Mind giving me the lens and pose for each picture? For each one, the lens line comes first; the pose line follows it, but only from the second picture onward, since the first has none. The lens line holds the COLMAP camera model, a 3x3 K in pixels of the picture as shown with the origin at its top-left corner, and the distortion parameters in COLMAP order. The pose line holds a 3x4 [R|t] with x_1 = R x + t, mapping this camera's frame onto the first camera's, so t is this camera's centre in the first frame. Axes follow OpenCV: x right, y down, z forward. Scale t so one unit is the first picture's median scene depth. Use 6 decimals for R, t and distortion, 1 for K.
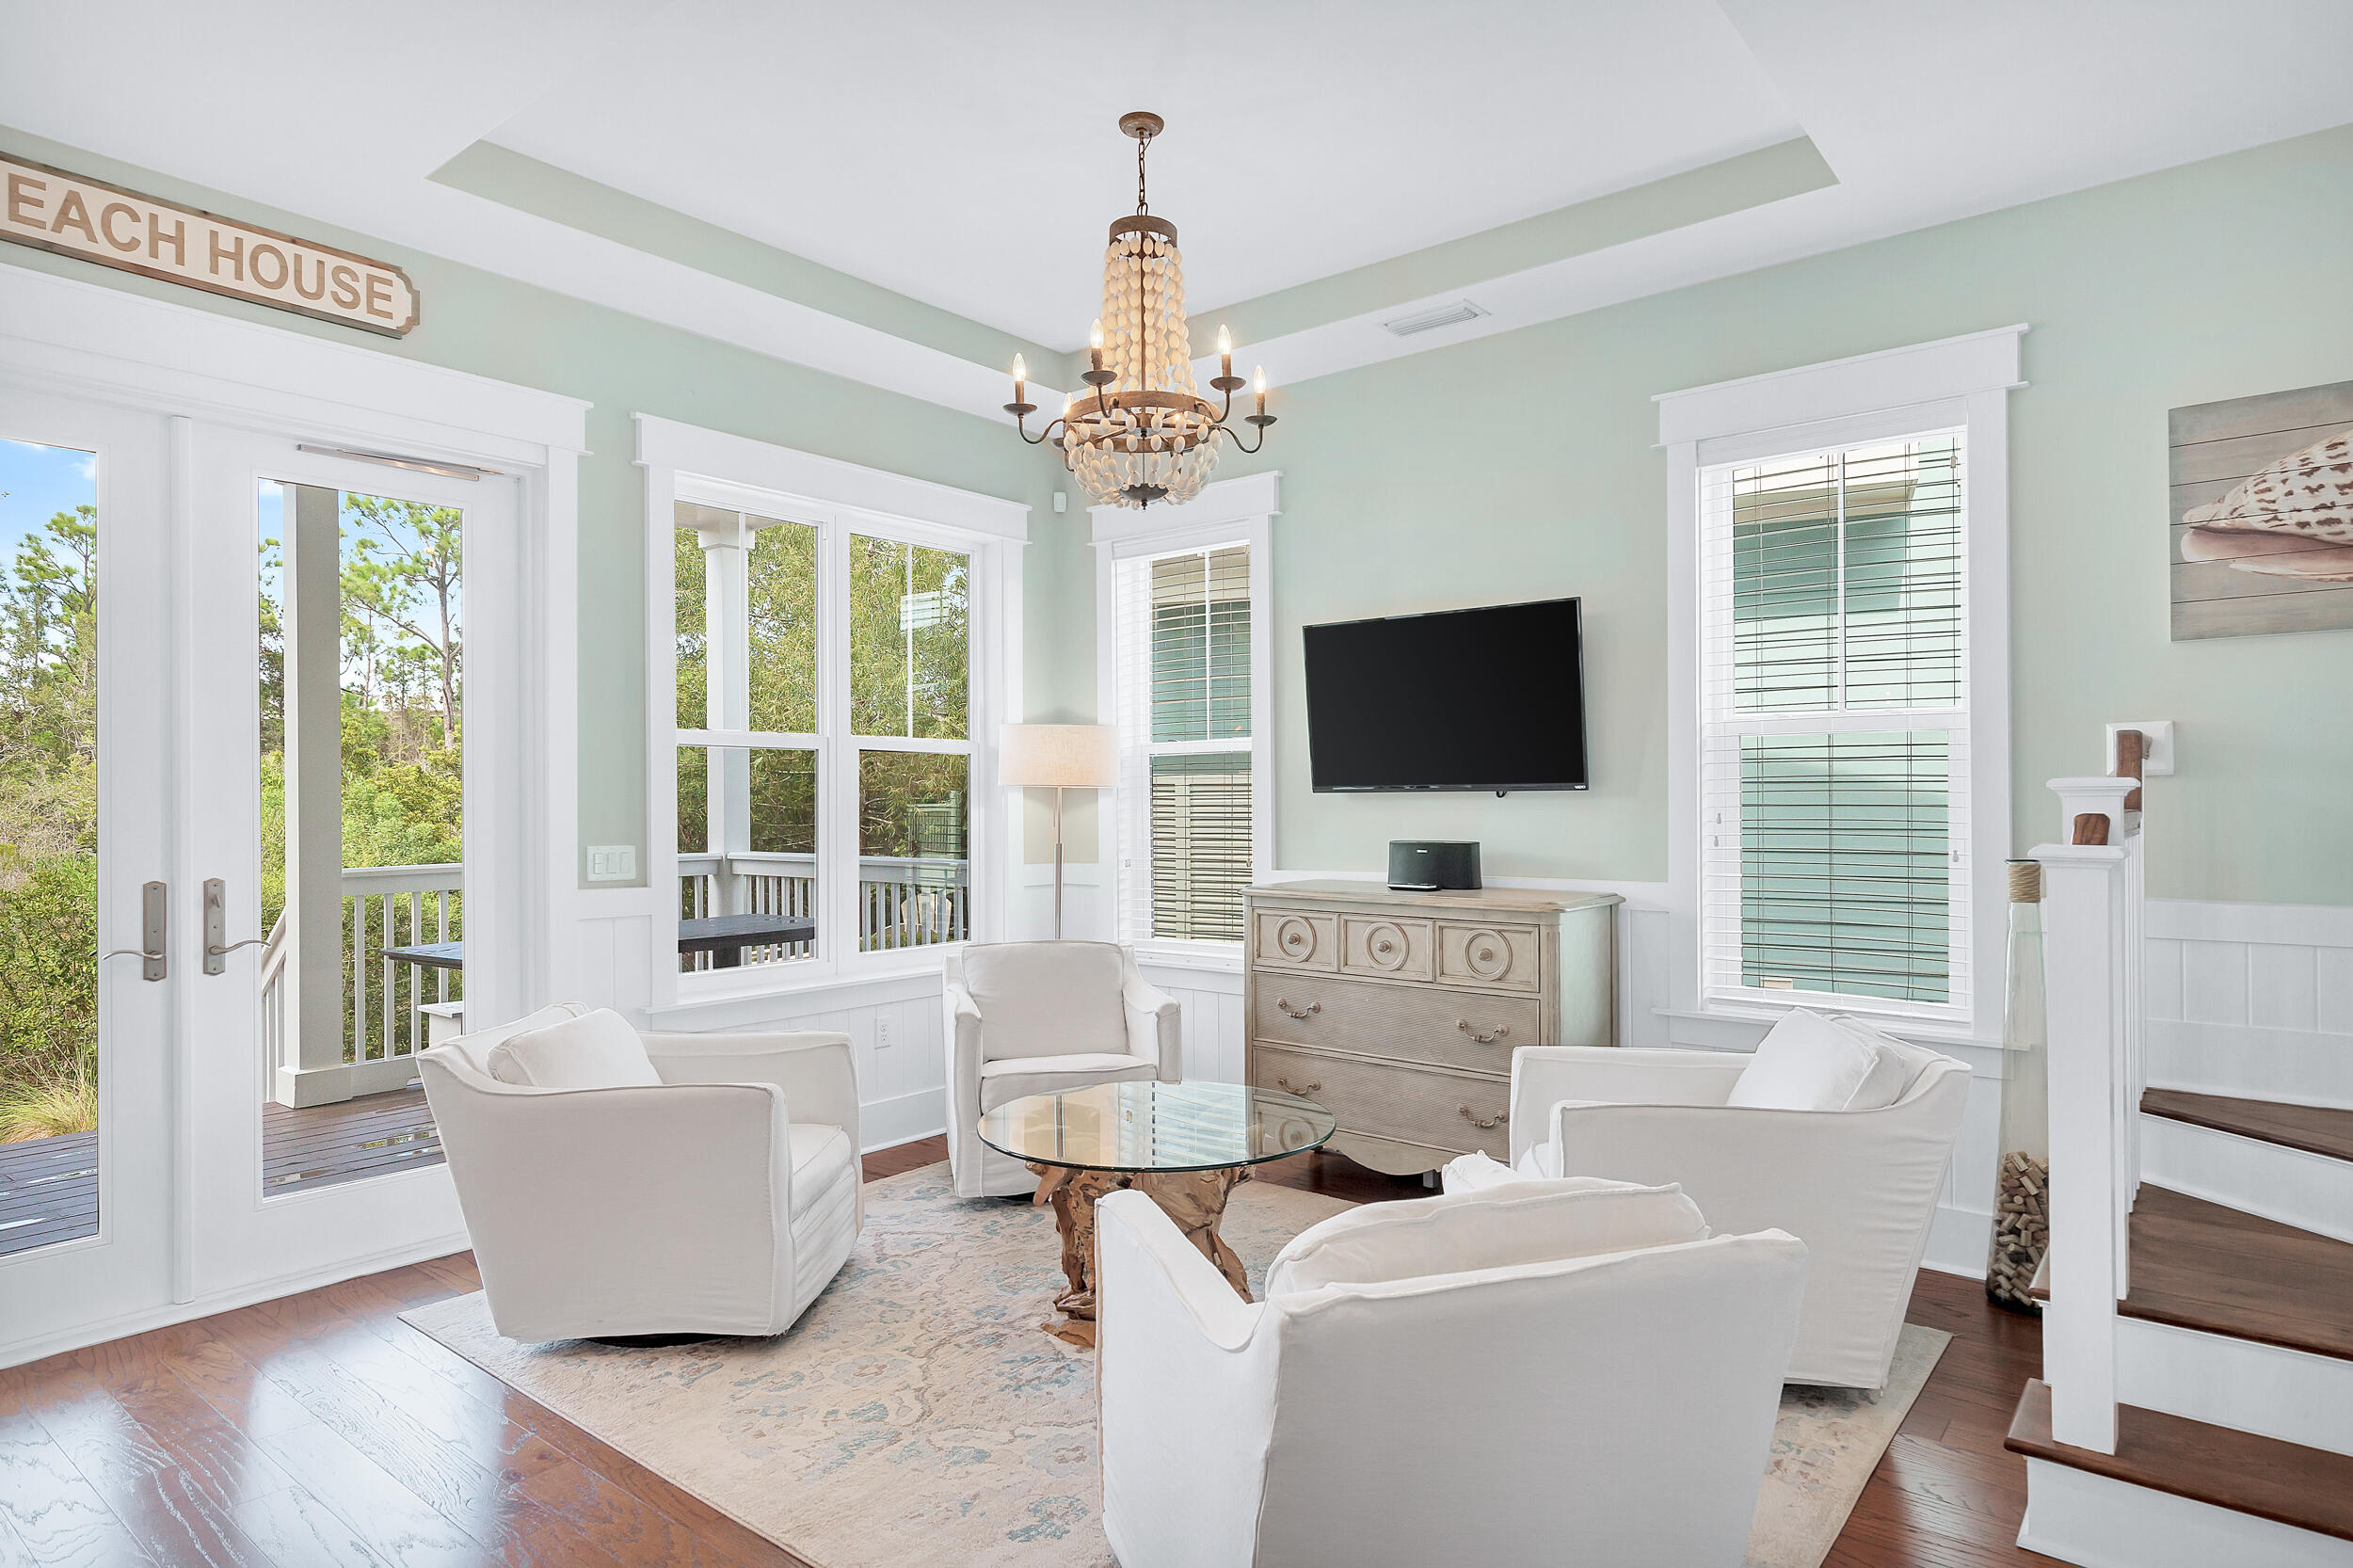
lens RADIAL K [[1307.7, 0, 1177.8], [0, 1307.7, 788.5], [0, 0, 1]] dist [-0.000012, -0.000622]
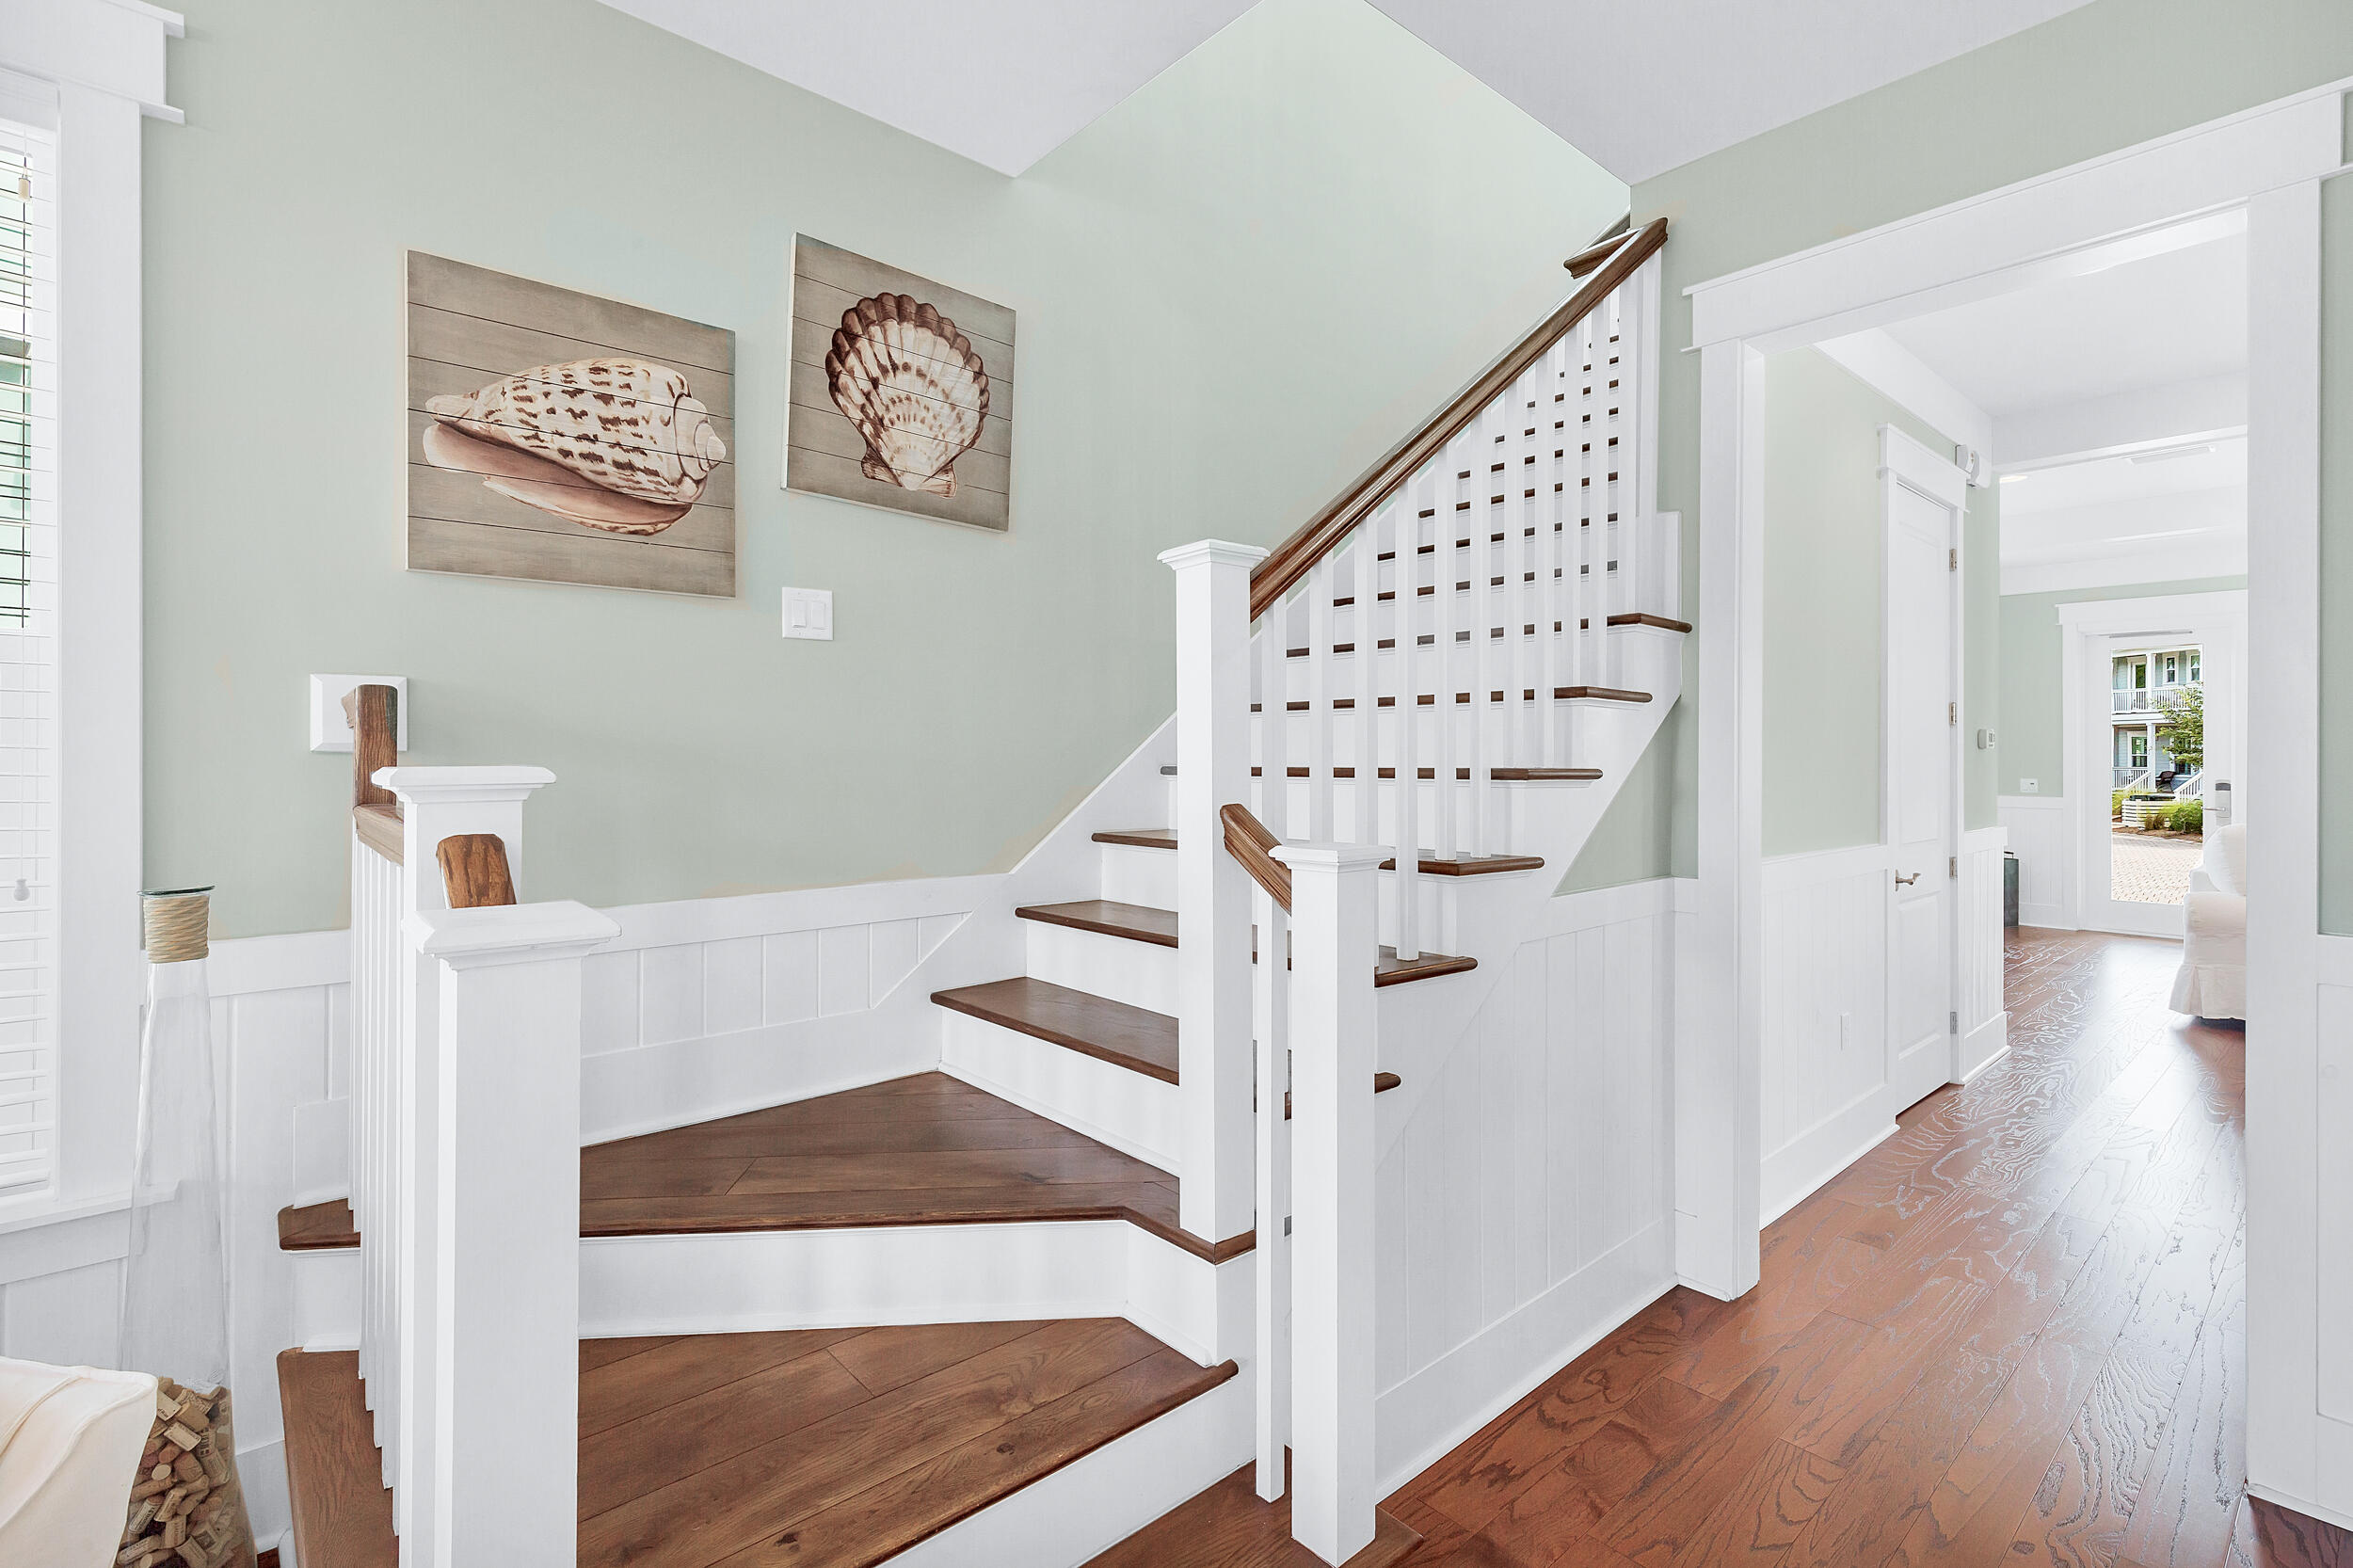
lens RADIAL K [[1081.1, 0, 1181.3], [0, 1081.1, 753.6], [0, 0, 1]] dist [0.010396, -0.000220]
pose [[0.163100, 0.007335, 0.986582, 0.231896], [-0.010959, 0.999924, -0.005622, -0.010131], [-0.986549, -0.009895, 0.163168, 0.474546]]
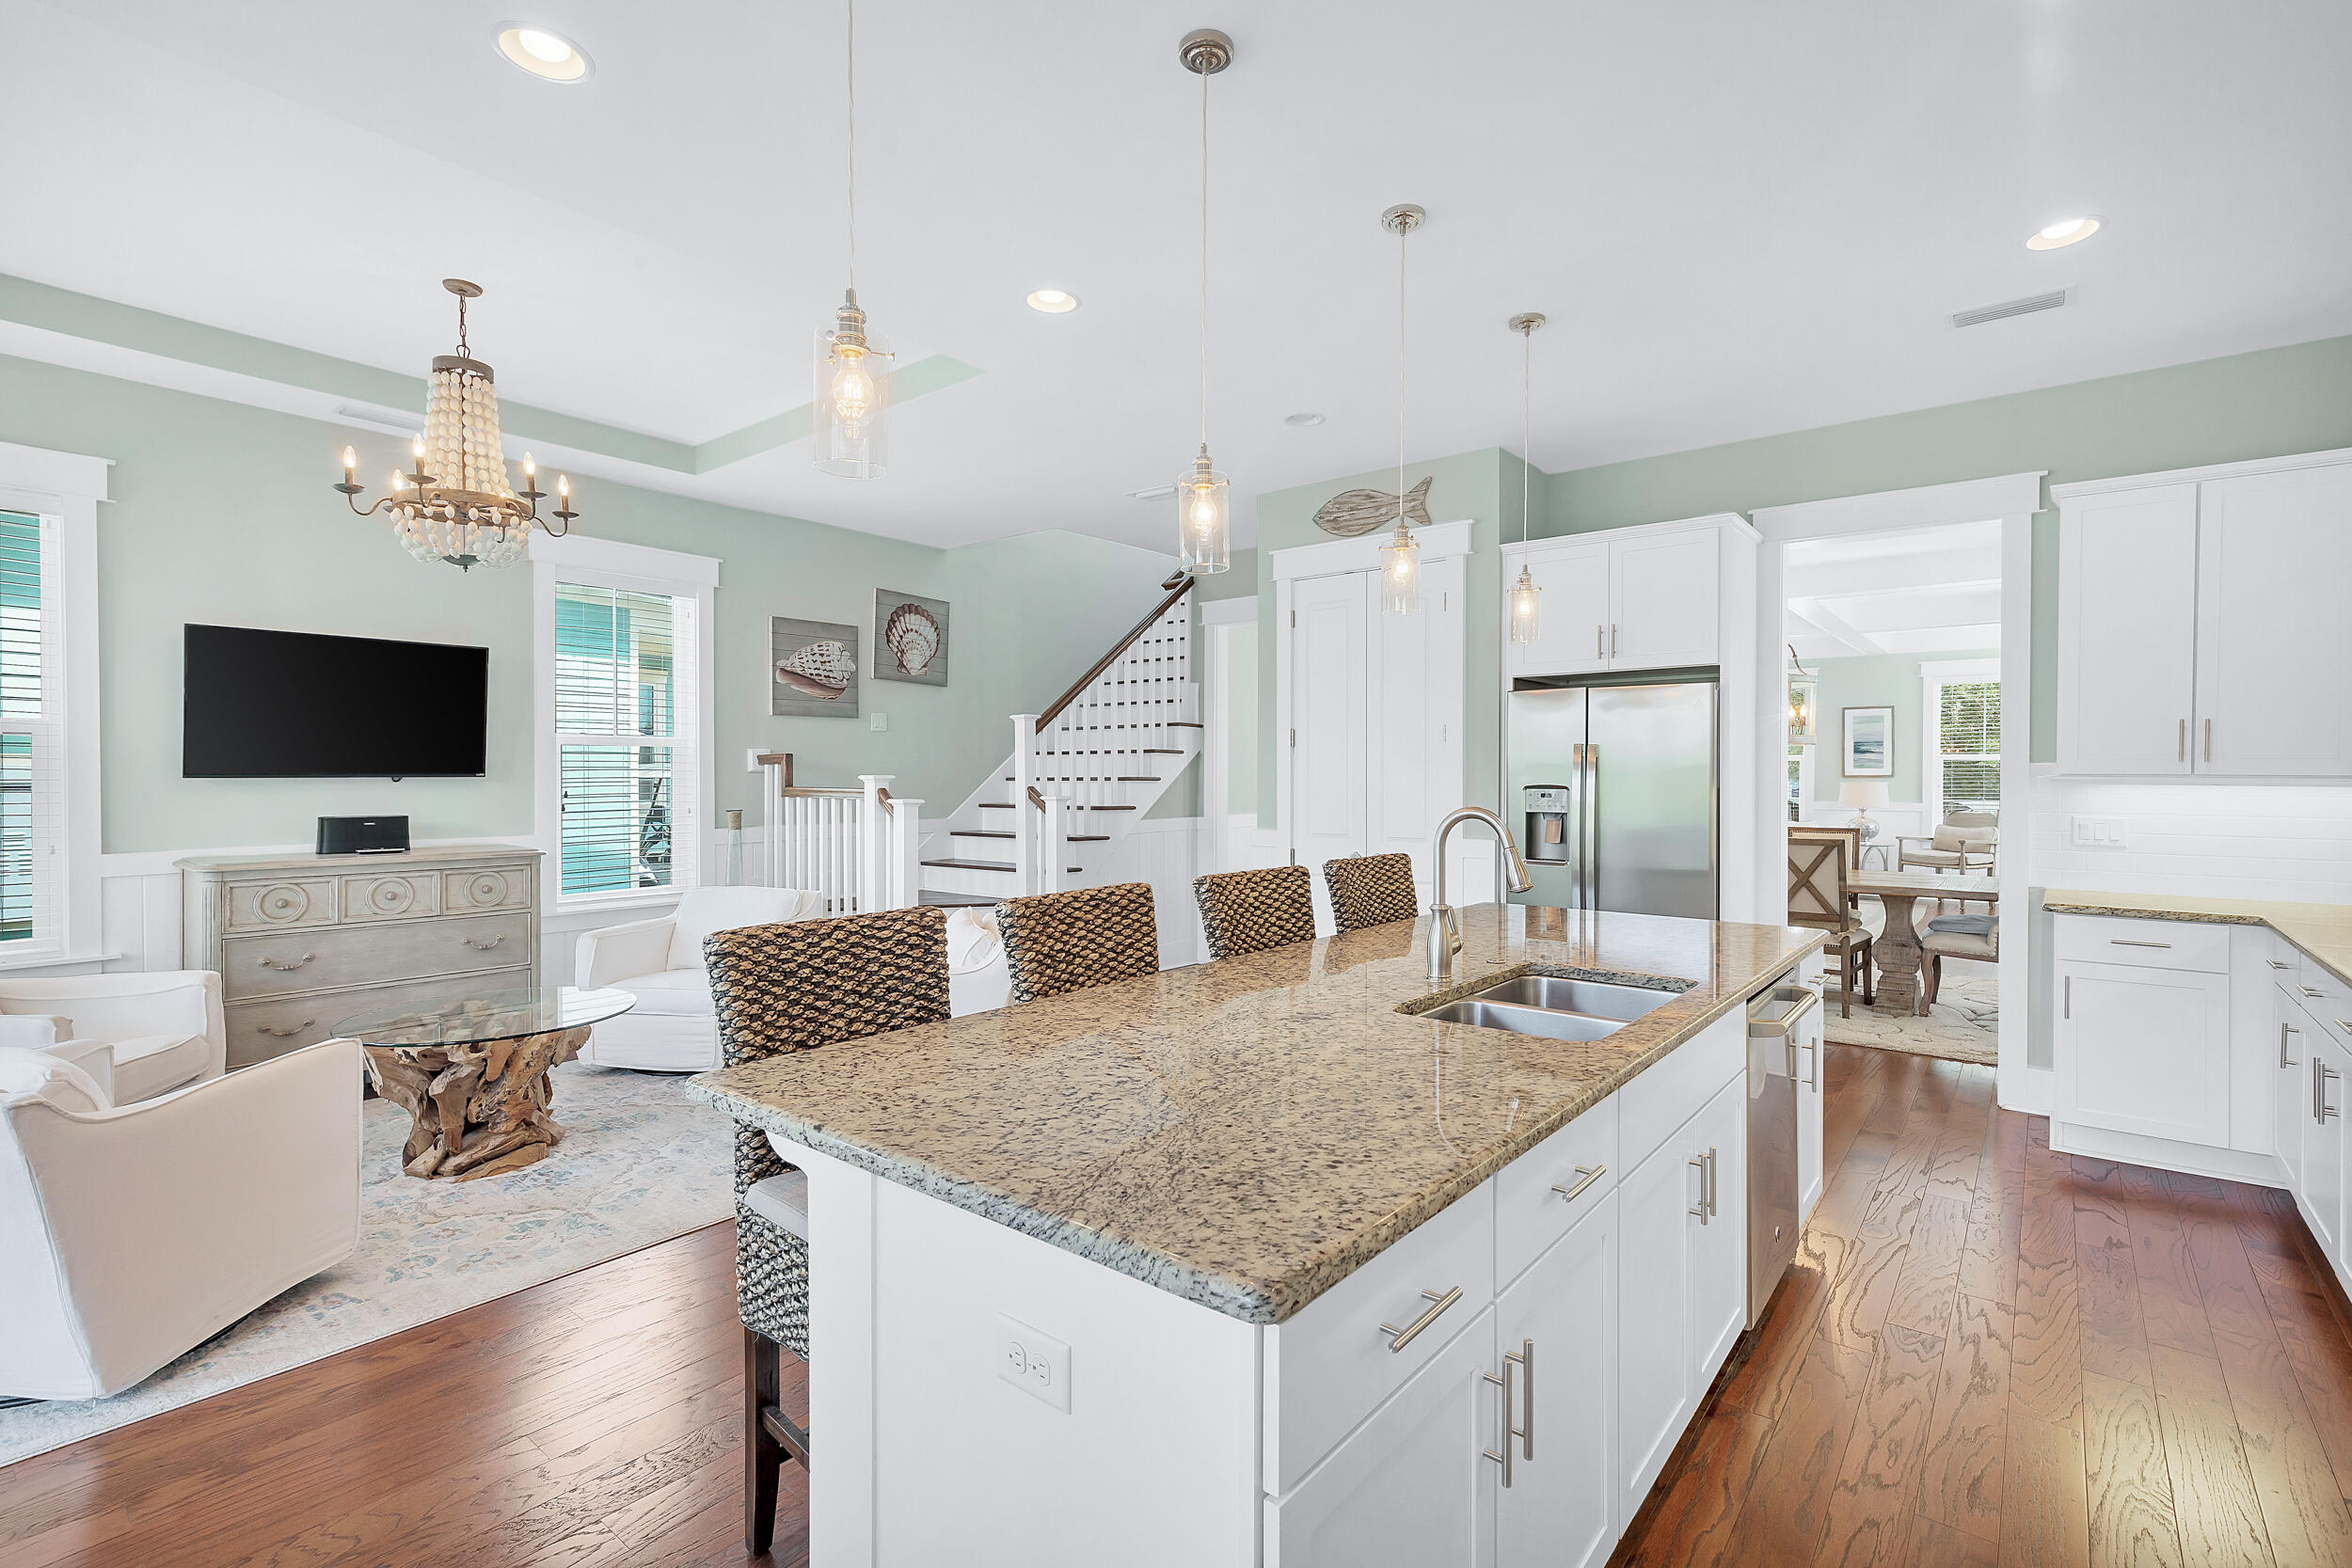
lens RADIAL K [[1063.3, 0, 1188.8], [0, 1063.3, 780.5], [0, 0, 1]] dist [0.007292, -0.001634]
pose [[-0.007645, -0.003018, 0.999966, -1.165888], [-0.009010, 0.999955, 0.002949, -0.007318], [-0.999930, -0.008988, -0.007671, 0.264875]]
